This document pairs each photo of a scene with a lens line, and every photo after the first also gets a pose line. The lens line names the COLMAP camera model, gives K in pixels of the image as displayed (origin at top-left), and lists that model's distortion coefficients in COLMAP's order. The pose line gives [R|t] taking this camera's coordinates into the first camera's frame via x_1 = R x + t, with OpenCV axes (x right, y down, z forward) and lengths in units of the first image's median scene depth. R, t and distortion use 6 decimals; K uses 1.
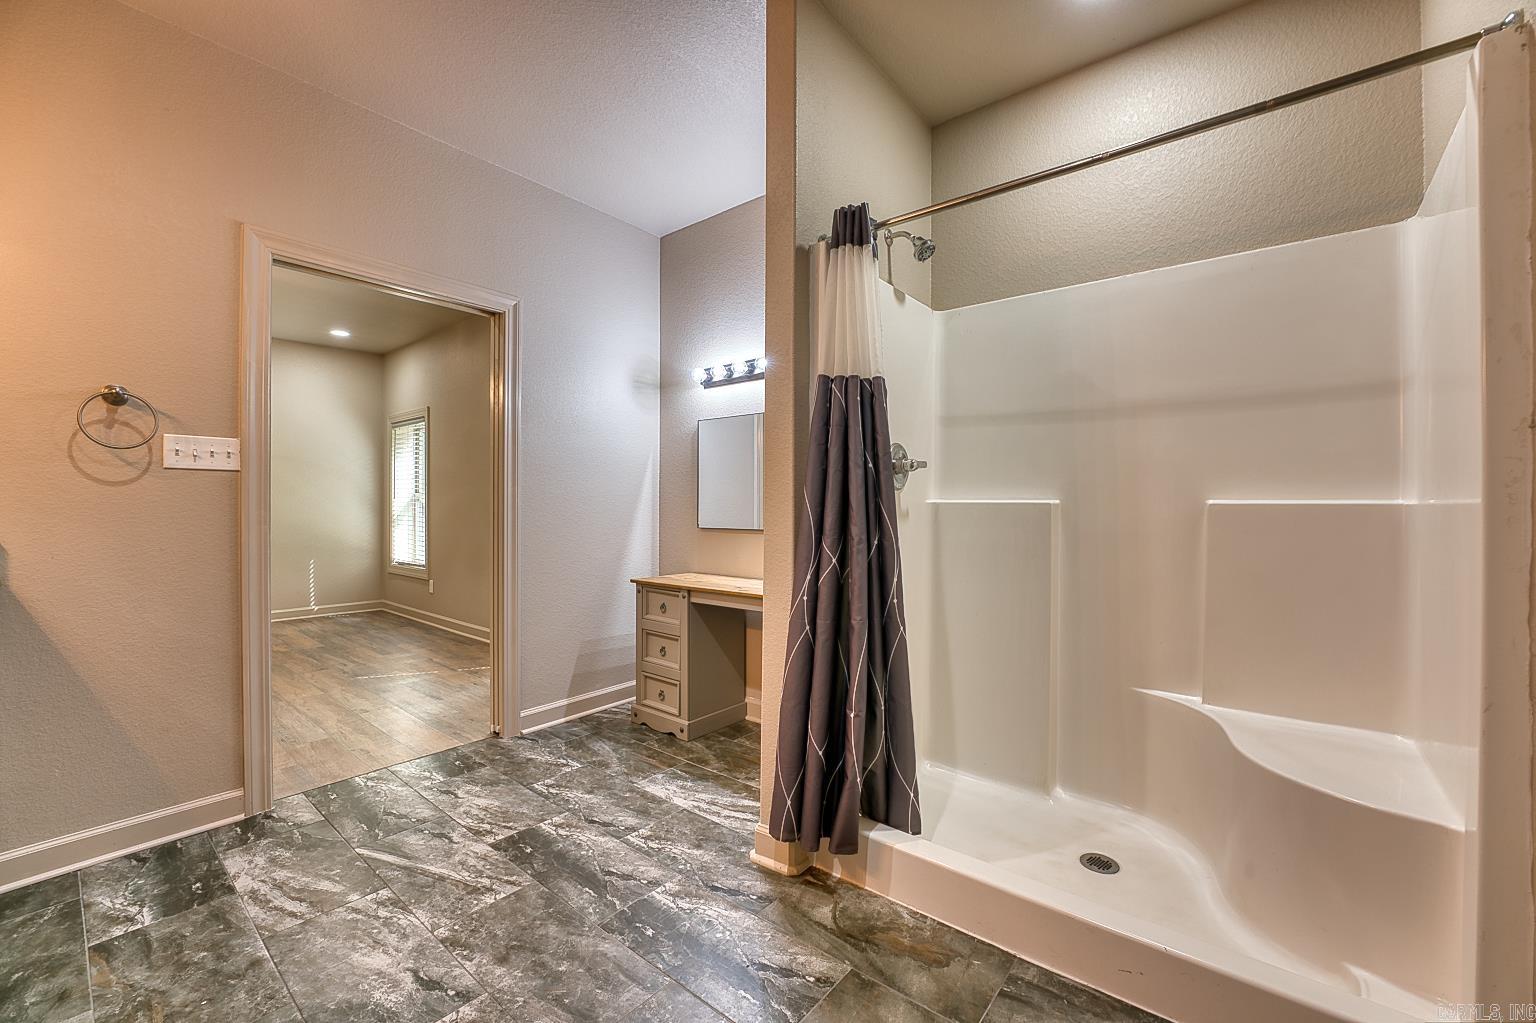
lens RADIAL K [[620.4, 0, 762.4], [0, 620.4, 506.3], [0, 0, 1]] dist [-0.031359, 0.004594]
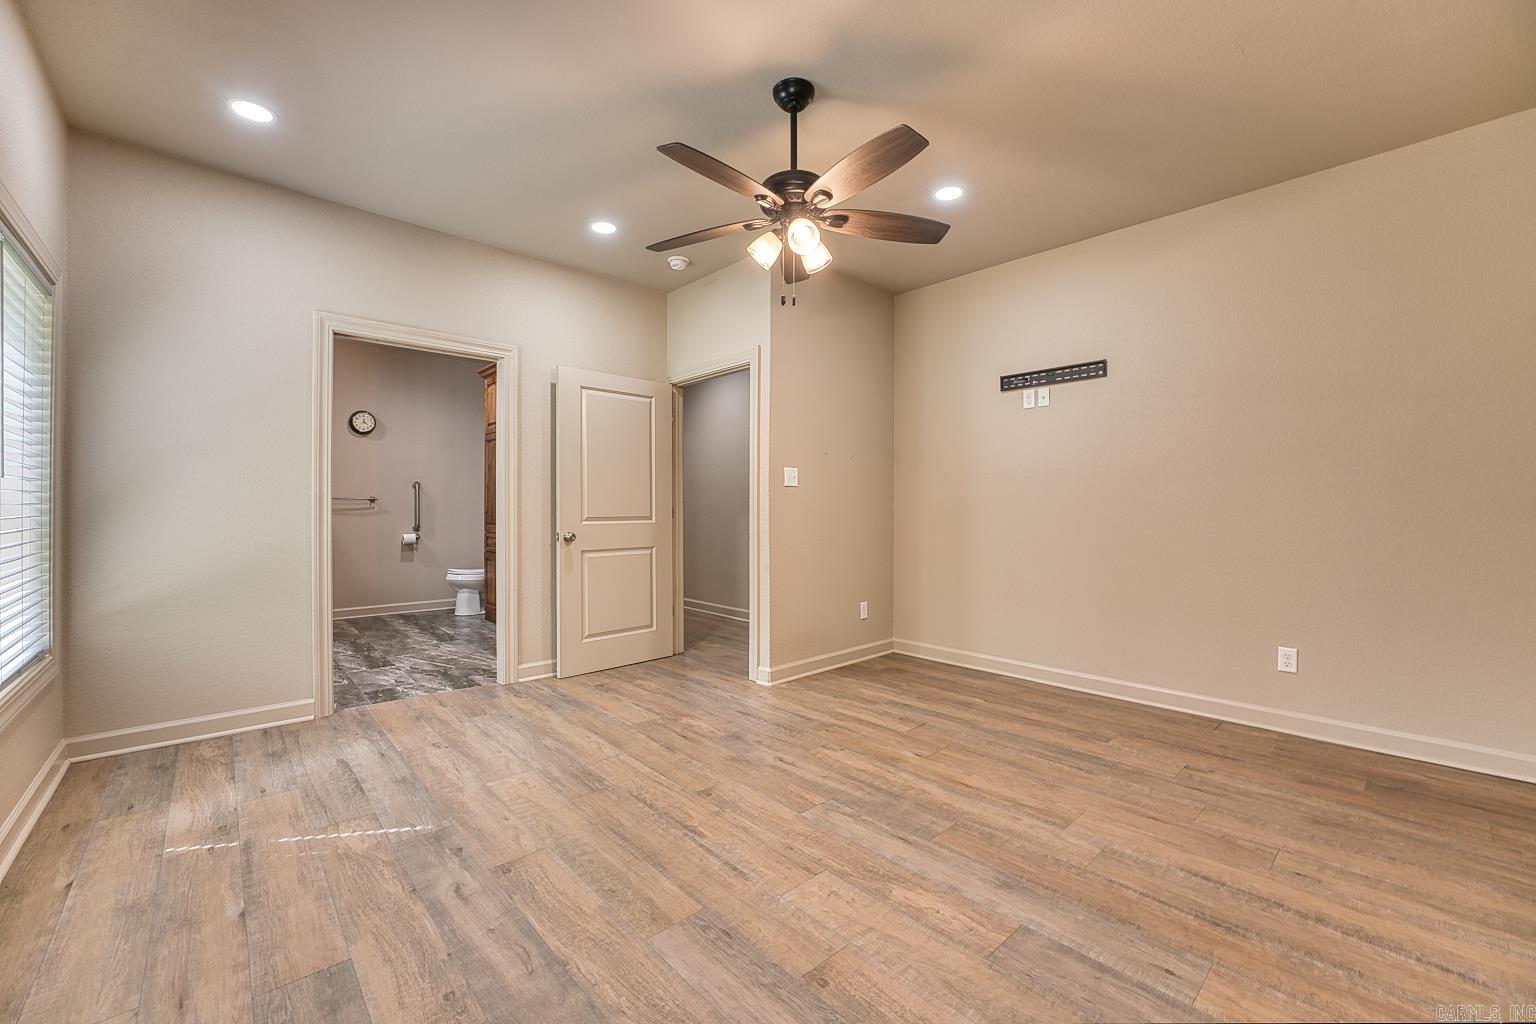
lens RADIAL K [[620.4, 0, 762.4], [0, 620.4, 506.8], [0, 0, 1]] dist [-0.031359, 0.004594]
pose [[-0.990494, 0.000576, 0.137553, -0.669316], [-0.000021, 0.999991, -0.004337, 0.003077], [-0.137554, -0.004299, -0.990485, 0.979657]]
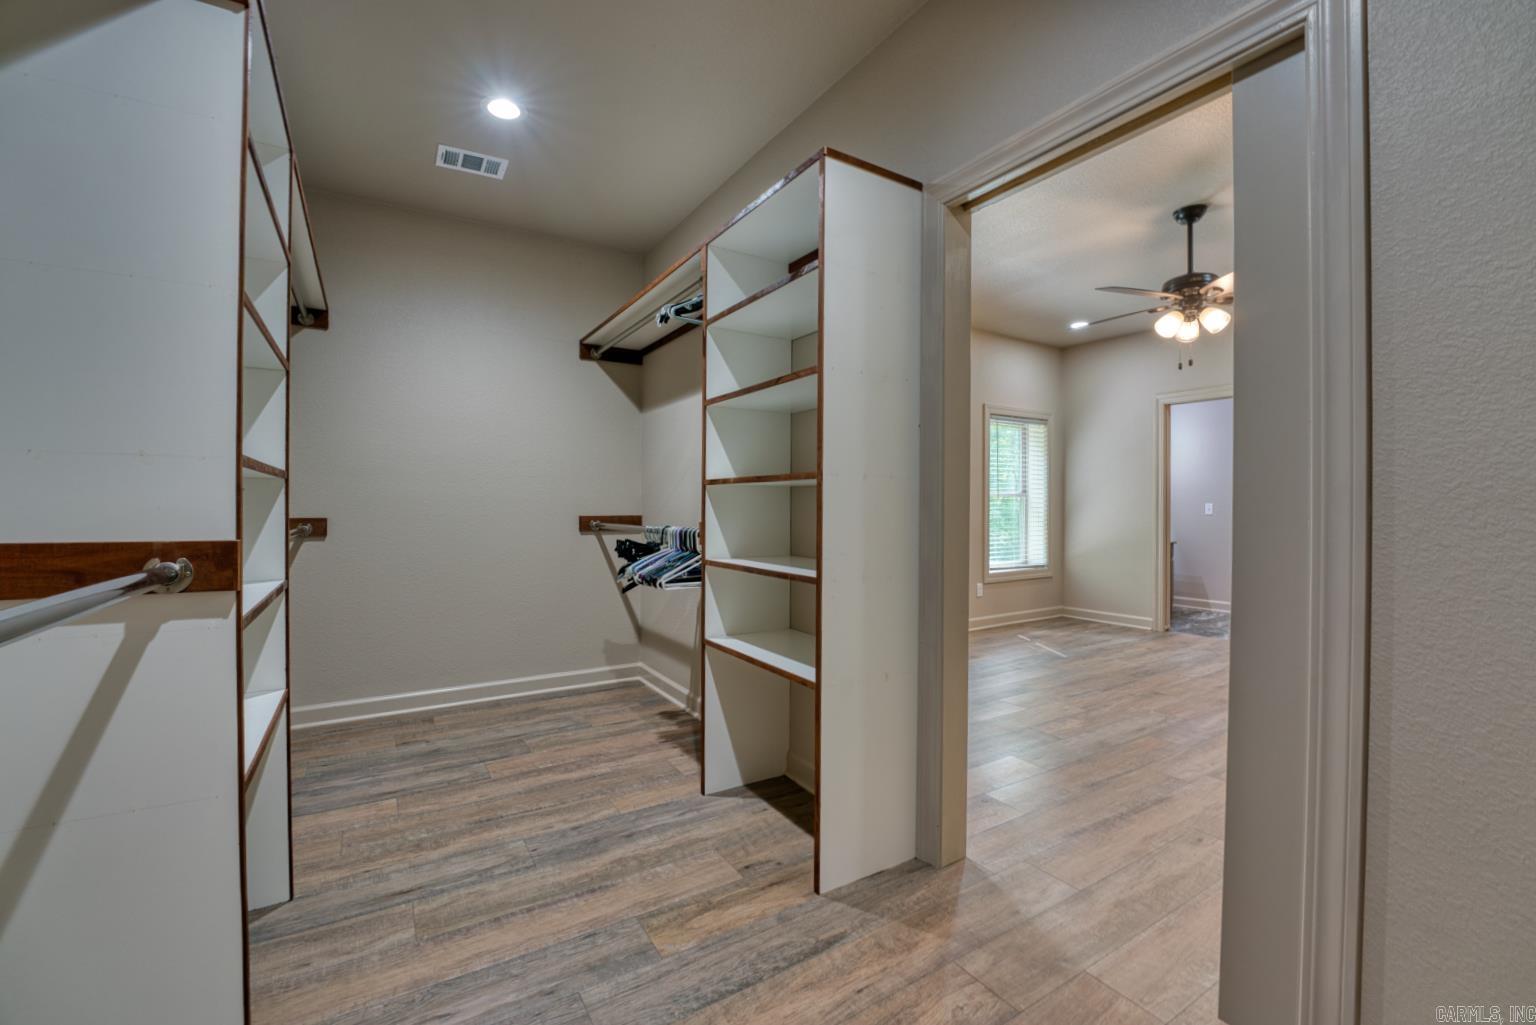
lens RADIAL K [[640.8, 0, 768.0], [0, 640.8, 512.5], [0, 0, 1]] dist [-0.002472, -0.000157]
pose [[0.308505, -0.008323, 0.951186, -1.304428], [0.001726, 0.999965, 0.008190, -0.001715], [-0.951221, -0.000885, 0.308508, 0.765842]]
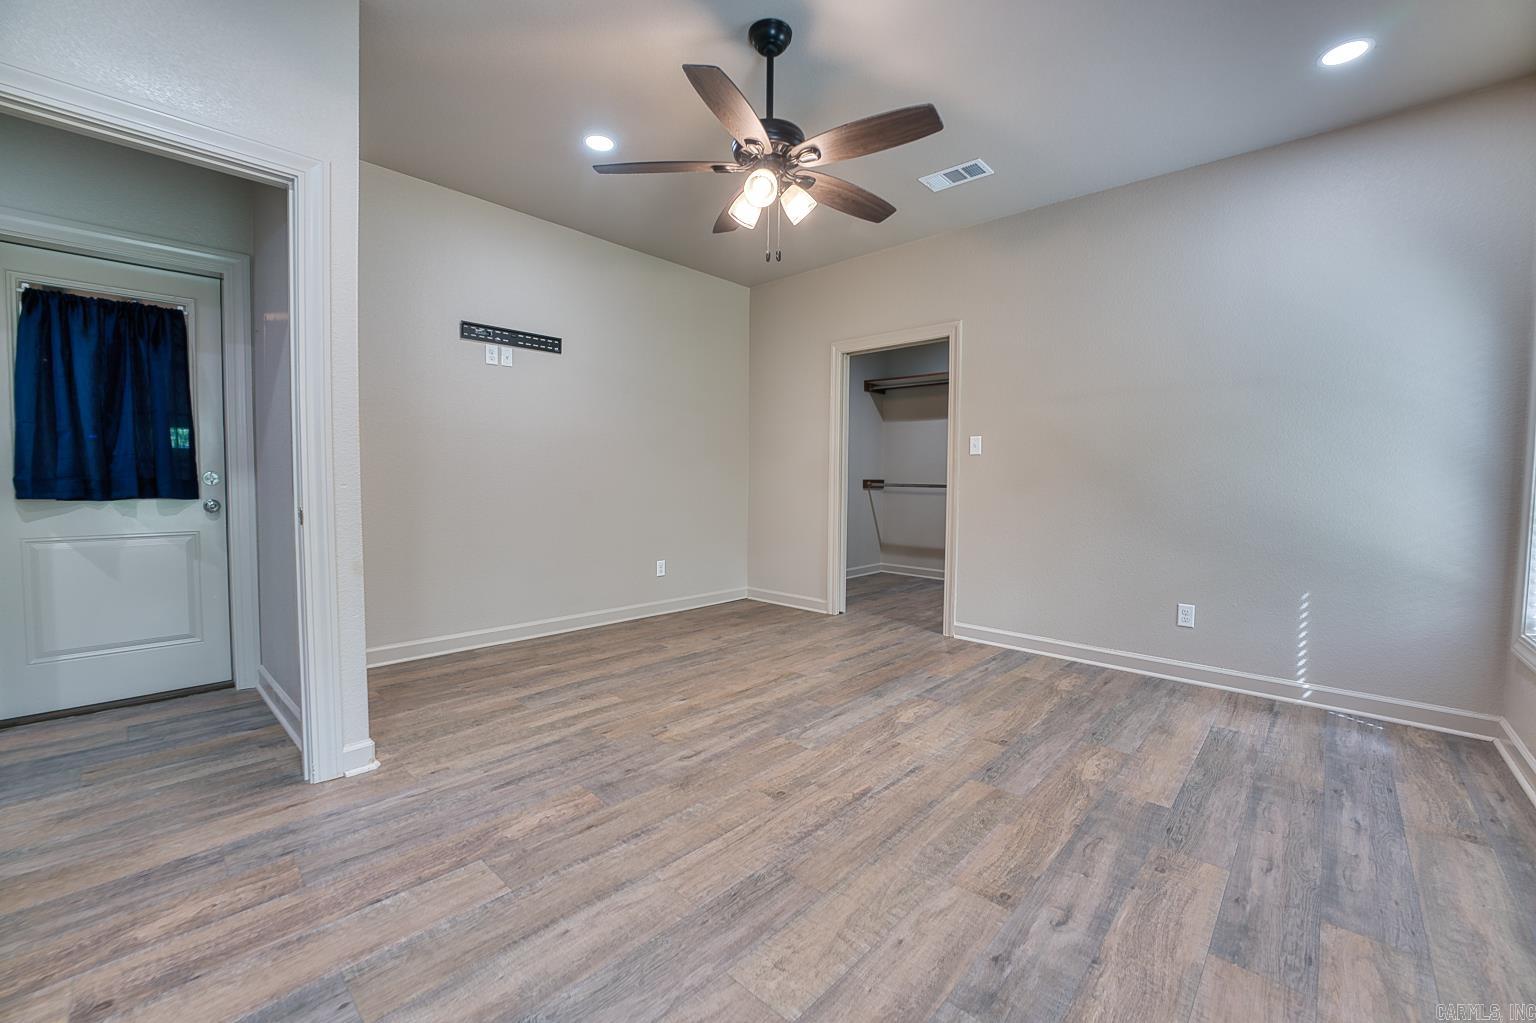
lens RADIAL K [[620.4, 0, 762.4], [0, 620.4, 506.3], [0, 0, 1]] dist [-0.031359, 0.004594]
pose [[-0.054205, 0.048318, -0.997360, -0.240968], [-0.011456, 0.998733, 0.049008, 0.005726], [0.998464, 0.014082, -0.053583, 0.600390]]
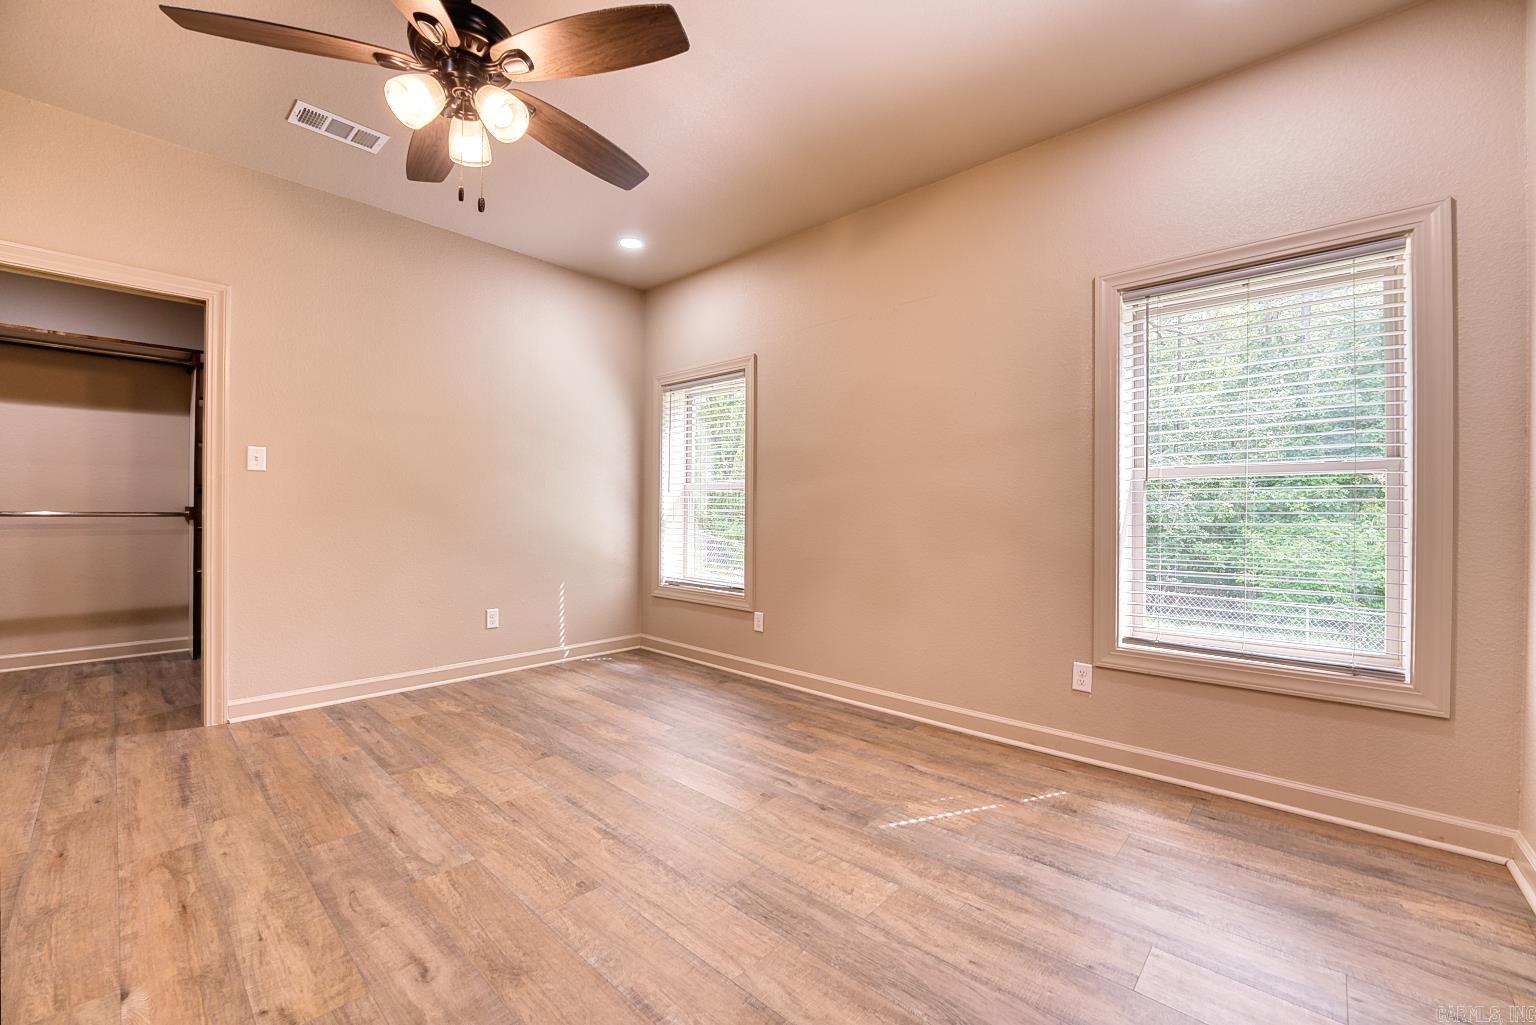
lens RADIAL K [[620.4, 0, 762.4], [0, 620.4, 507.3], [0, 0, 1]] dist [-0.031359, 0.004594]
pose [[0.998770, 0.007864, -0.048965, -0.483602], [-0.008170, 0.999948, -0.006040, 0.009169], [0.048915, 0.006432, 0.998782, 0.311227]]
